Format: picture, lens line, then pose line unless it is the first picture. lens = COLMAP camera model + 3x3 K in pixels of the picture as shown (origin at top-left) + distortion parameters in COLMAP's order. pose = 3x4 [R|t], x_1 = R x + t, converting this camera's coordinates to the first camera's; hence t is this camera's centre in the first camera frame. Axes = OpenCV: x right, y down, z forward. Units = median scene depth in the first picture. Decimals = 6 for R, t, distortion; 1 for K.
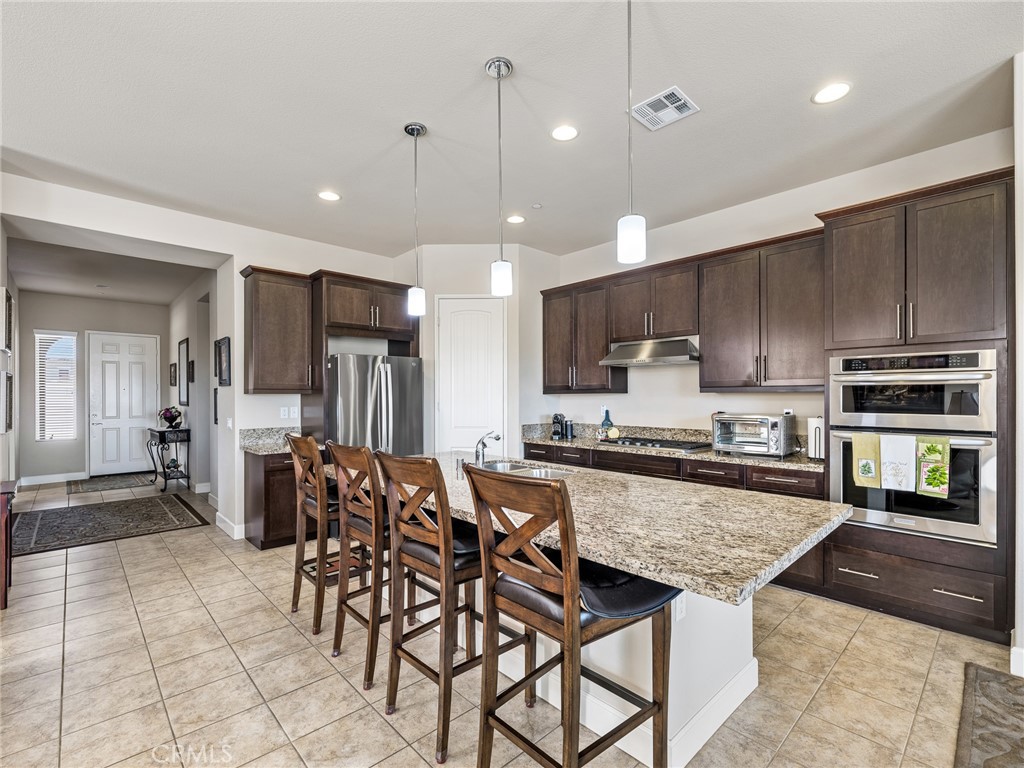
lens RADIAL K [[467.3, 0, 511.5], [0, 467.3, 392.9], [0, 0, 1]] dist [-0.010489, 0.001151]
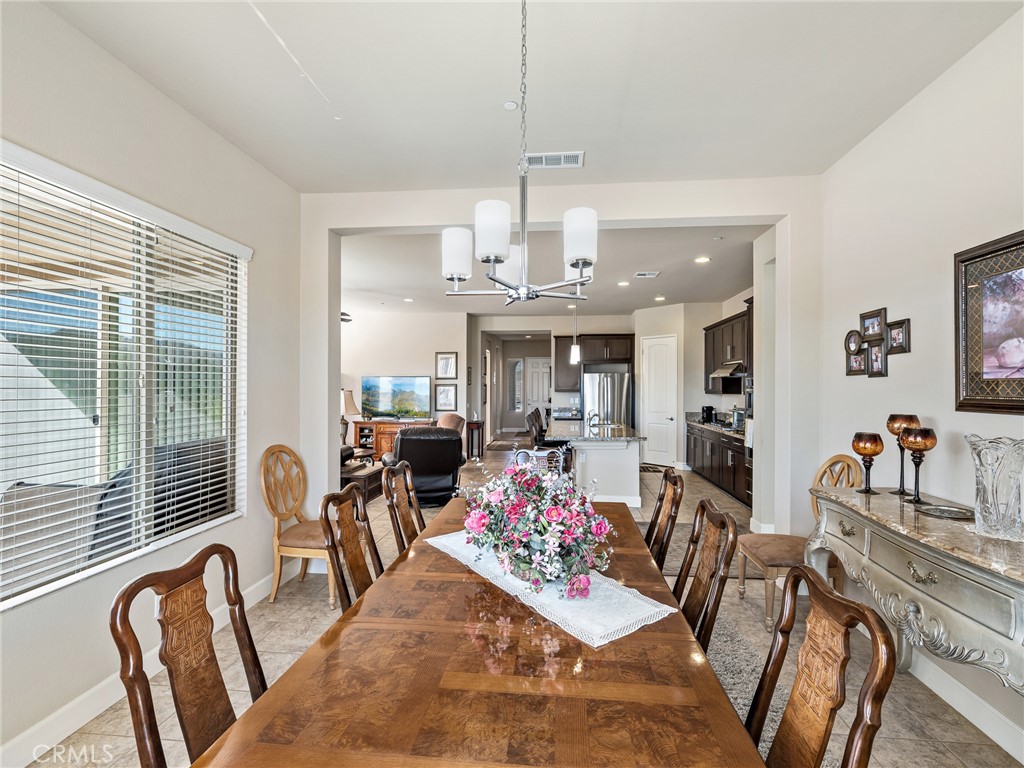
lens RADIAL K [[467.3, 0, 514.7], [0, 467.3, 386.0], [0, 0, 1]] dist [-0.010489, 0.001151]
pose [[0.655840, 0.004637, -0.754886, 1.309997], [-0.004073, 0.999988, 0.002605, -0.039496], [0.754889, 0.001366, 0.655851, -0.812670]]
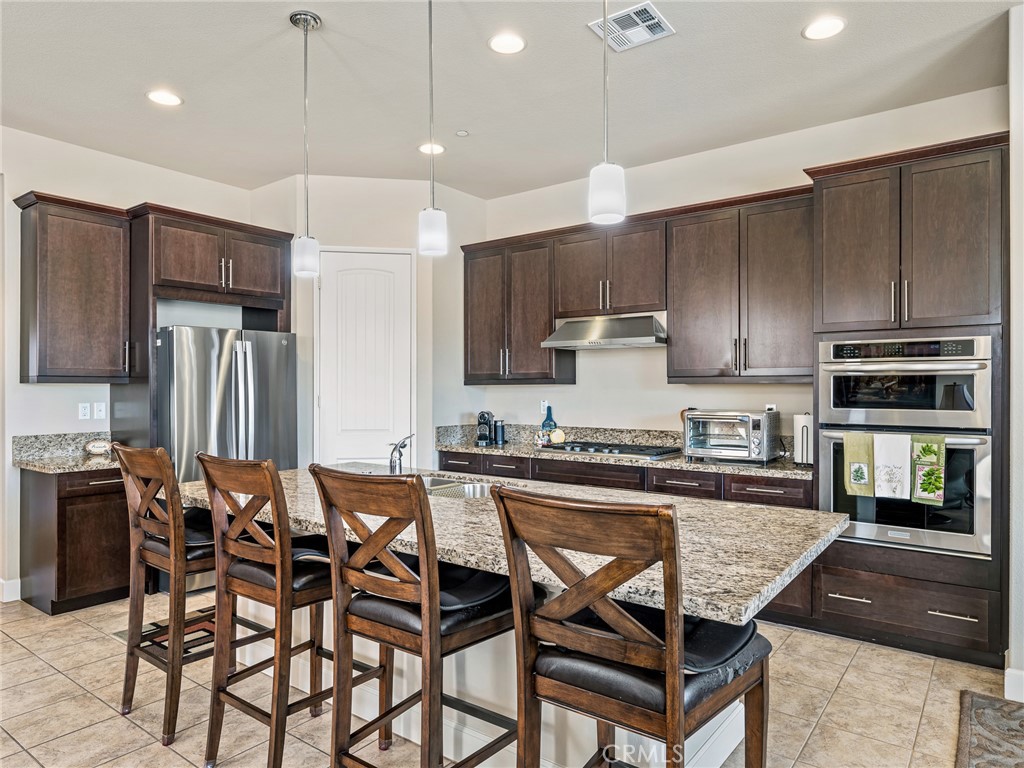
lens RADIAL K [[645.0, 0, 517.9], [0, 645.0, 382.8], [0, 0, 1]] dist [-0.014439, 0.002282]
pose [[0.984418, 0.004194, 0.175792, -0.044478], [-0.003874, 0.999990, -0.002161, 0.001349], [-0.175799, 0.001447, 0.984425, -0.035930]]
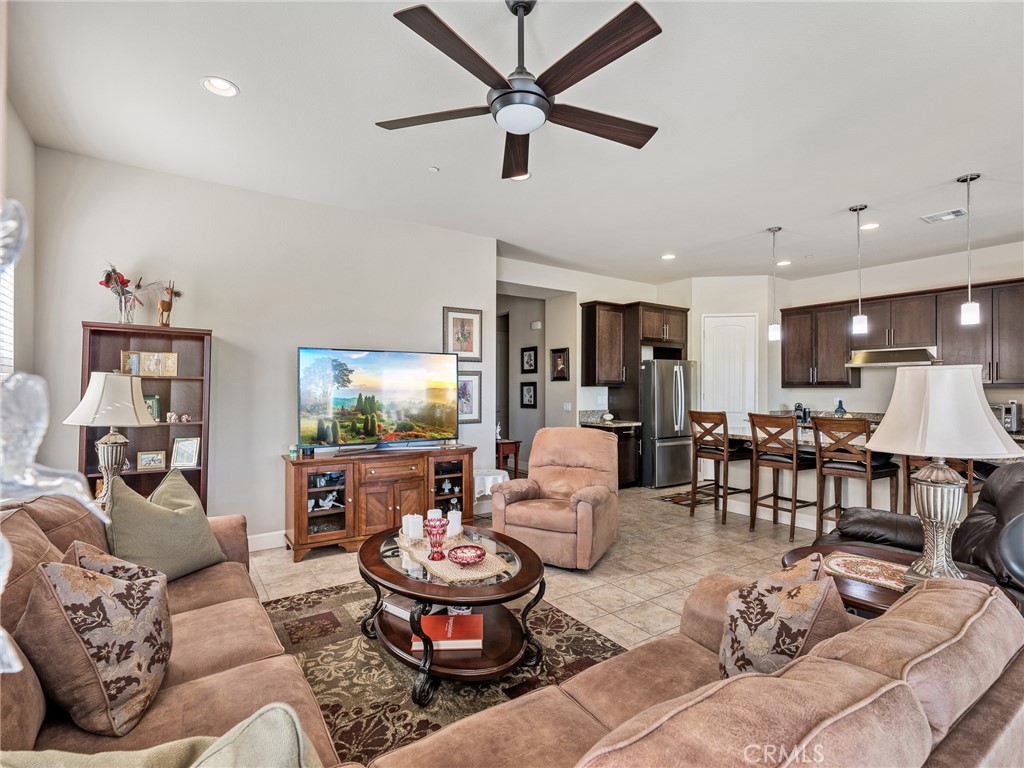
lens RADIAL K [[493.4, 0, 504.2], [0, 493.4, 381.8], [0, 0, 1]] dist [-0.015116, -0.000182]
pose [[0.986073, 0.005148, -0.166231, -0.736775], [-0.006689, 0.999940, -0.008709, 0.003889], [0.166176, 0.009700, 0.986048, -0.758675]]
